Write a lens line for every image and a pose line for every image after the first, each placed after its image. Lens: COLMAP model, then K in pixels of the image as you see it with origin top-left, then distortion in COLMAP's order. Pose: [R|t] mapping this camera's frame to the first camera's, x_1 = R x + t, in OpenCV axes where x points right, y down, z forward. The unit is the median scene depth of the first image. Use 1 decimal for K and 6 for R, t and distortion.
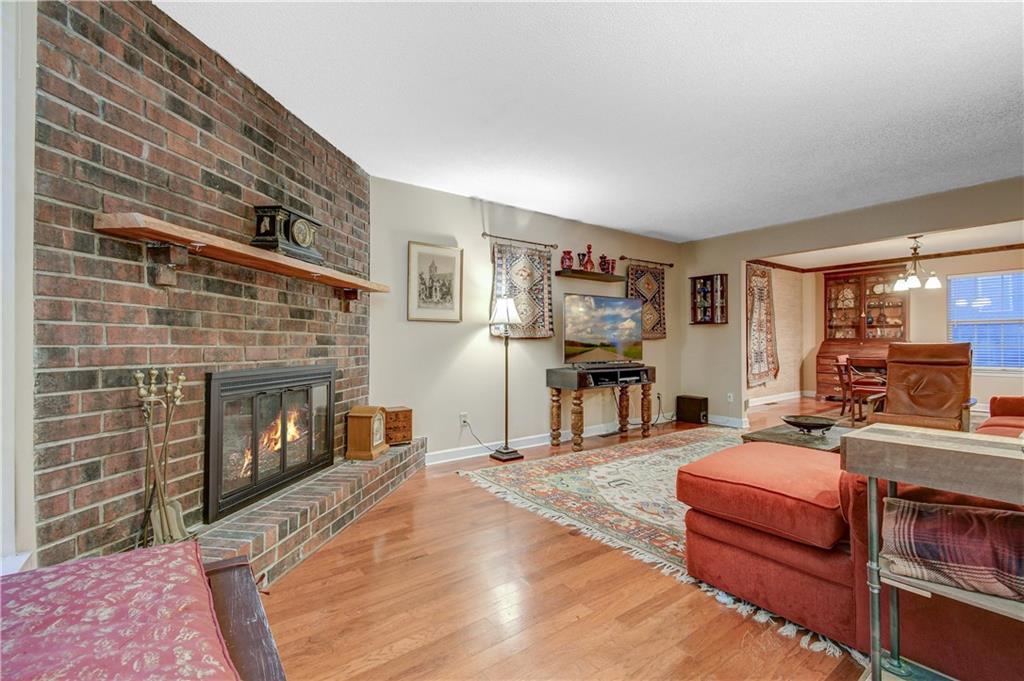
lens RADIAL K [[459.2, 0, 522.7], [0, 459.2, 338.9], [0, 0, 1]] dist [0.004492, -0.002099]
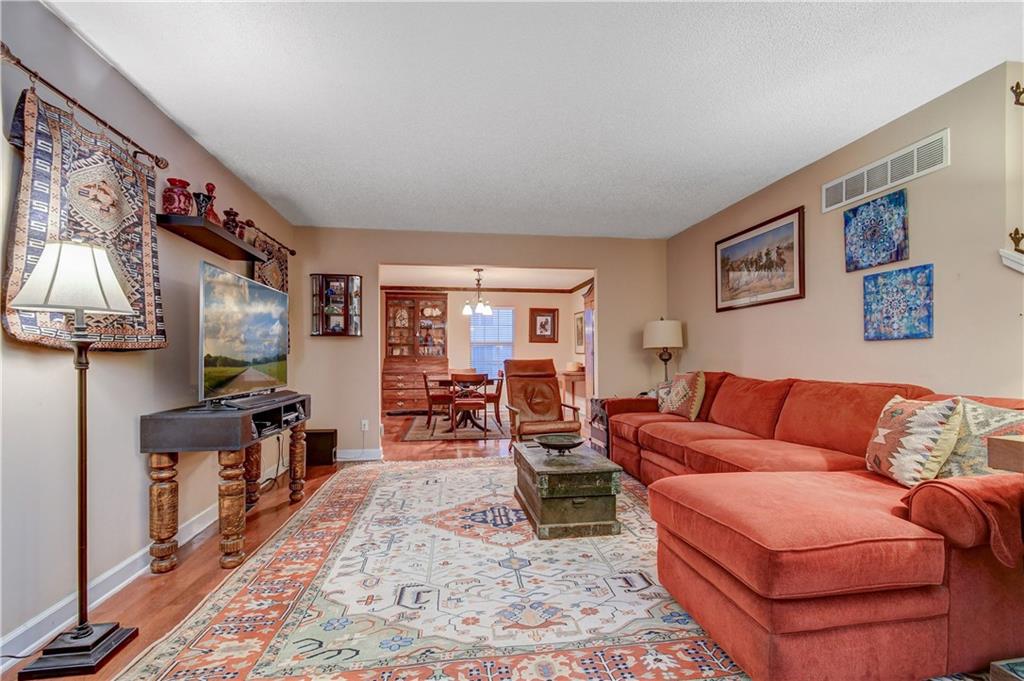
lens RADIAL K [[459.2, 0, 520.6], [0, 459.2, 359.1], [0, 0, 1]] dist [0.004492, -0.002099]
pose [[0.476755, -0.000477, 0.879036, -0.178512], [-0.004814, 0.999983, 0.003153, 0.003990], [-0.879023, -0.005735, 0.476745, 0.436163]]
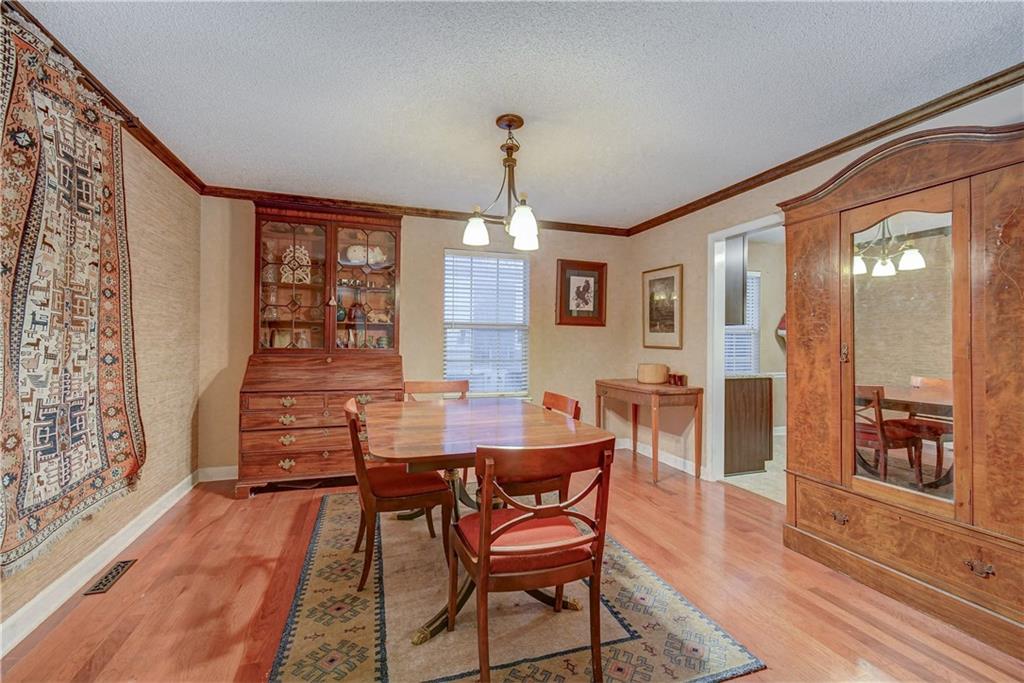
lens RADIAL K [[459.2, 0, 517.2], [0, 459.2, 339.9], [0, 0, 1]] dist [0.004492, -0.002099]
pose [[0.330039, 0.010835, 0.943905, 0.570804], [-0.017465, 0.999833, -0.005370, -0.020293], [-0.943806, -0.014713, 0.330173, 1.088409]]
